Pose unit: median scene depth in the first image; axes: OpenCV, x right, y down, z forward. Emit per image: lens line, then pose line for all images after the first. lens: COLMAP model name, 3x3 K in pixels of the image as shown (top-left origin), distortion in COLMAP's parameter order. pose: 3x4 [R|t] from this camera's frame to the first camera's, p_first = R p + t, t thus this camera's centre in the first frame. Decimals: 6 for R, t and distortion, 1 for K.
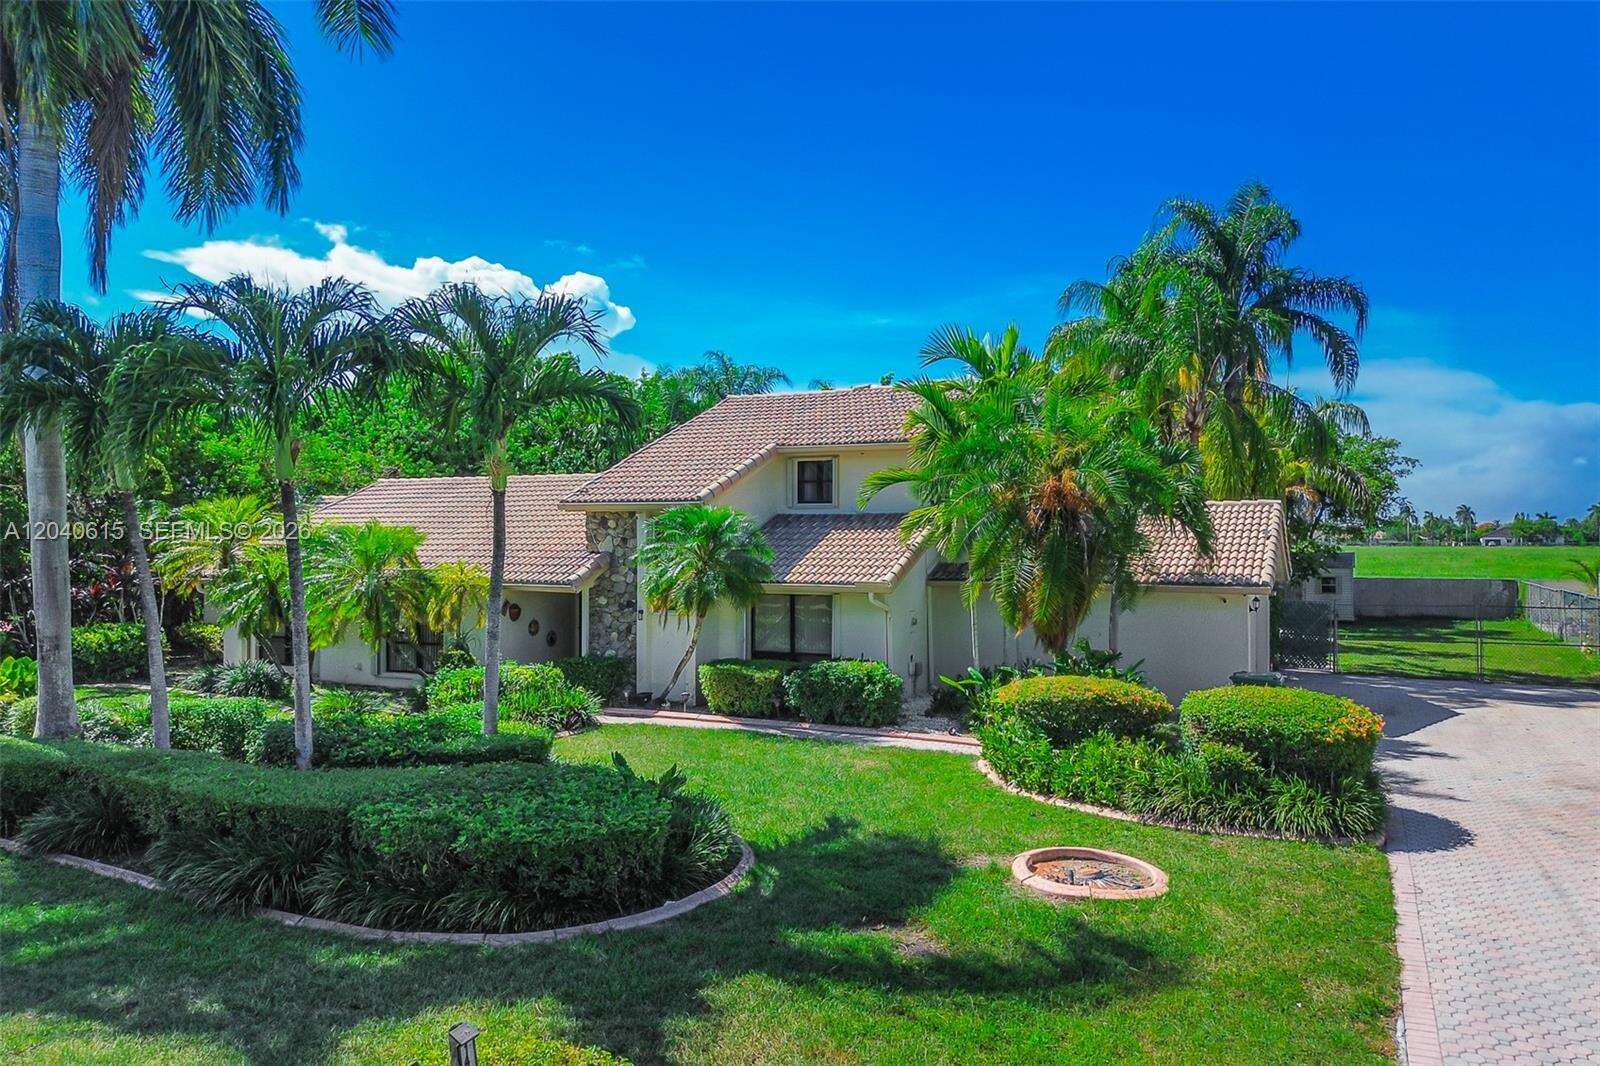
lens RADIAL K [[1162.4, 0, 792.1], [0, 1162.4, 548.3], [0, 0, 1]] dist [0.051977, -0.037226]
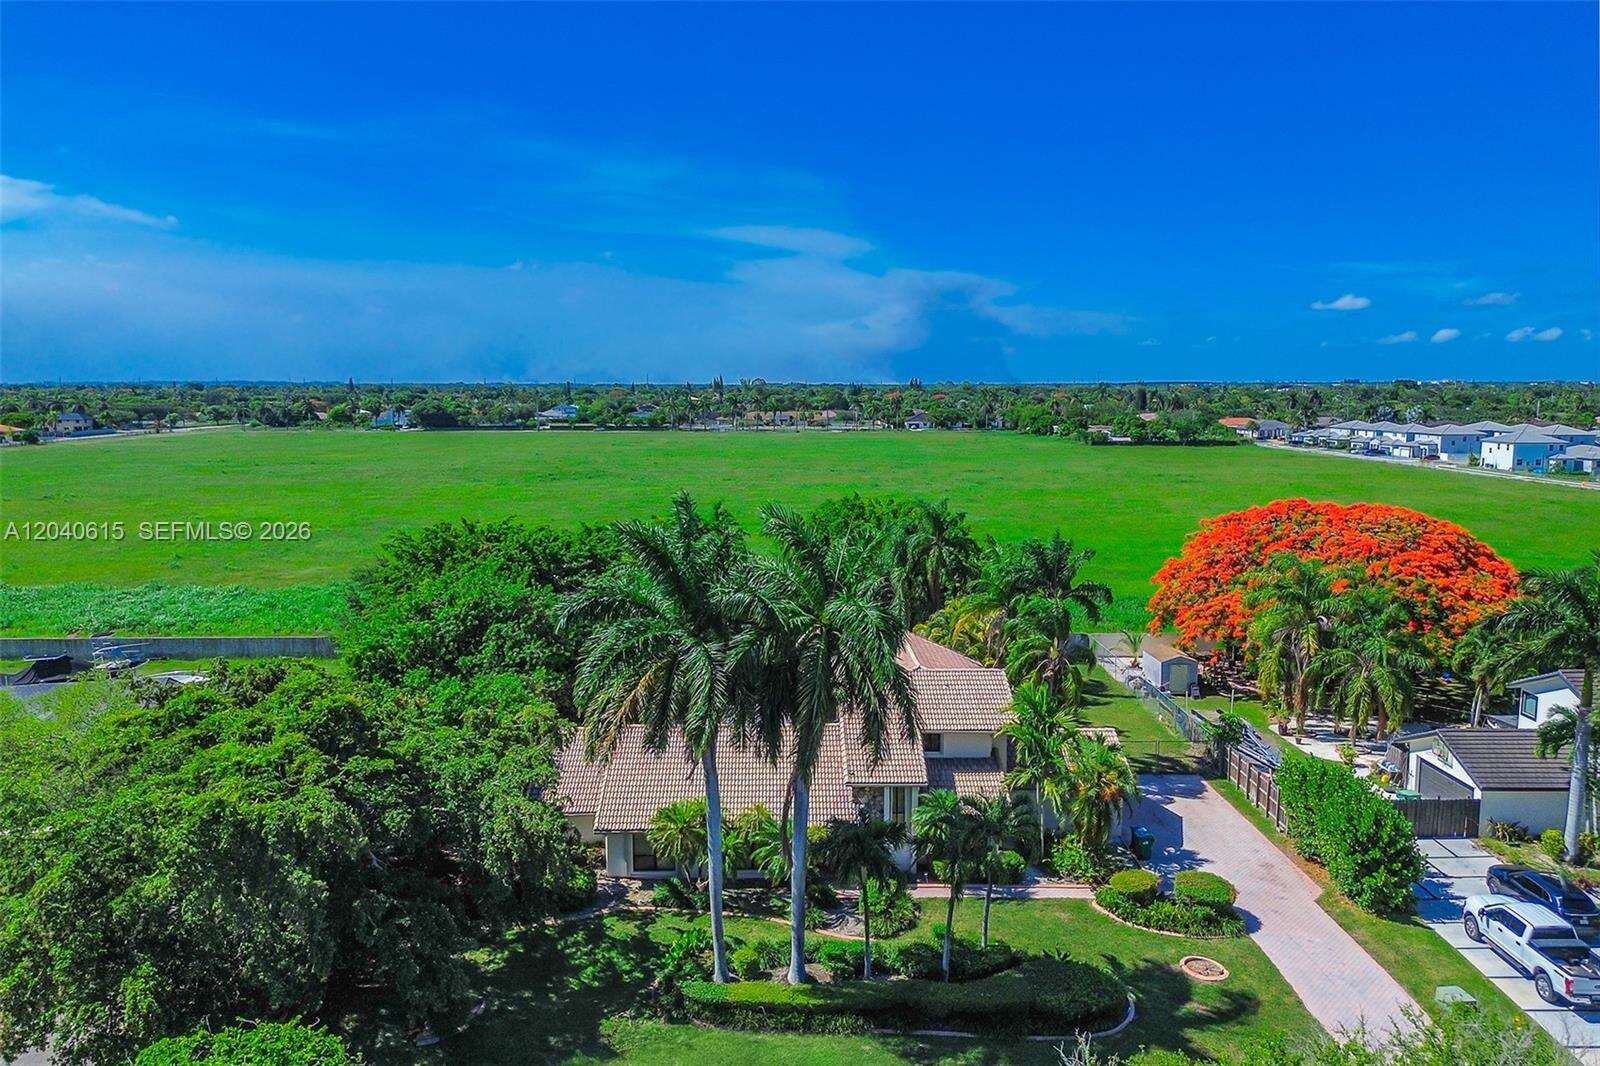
lens RADIAL K [[1162.4, 0, 795.1], [0, 1162.4, 534.5], [0, 0, 1]] dist [0.051977, -0.037226]
pose [[0.892667, -0.062476, 0.446365, -0.077246], [0.006687, 0.992073, 0.125482, -0.048430], [-0.450666, -0.109029, 0.886009, -0.047258]]
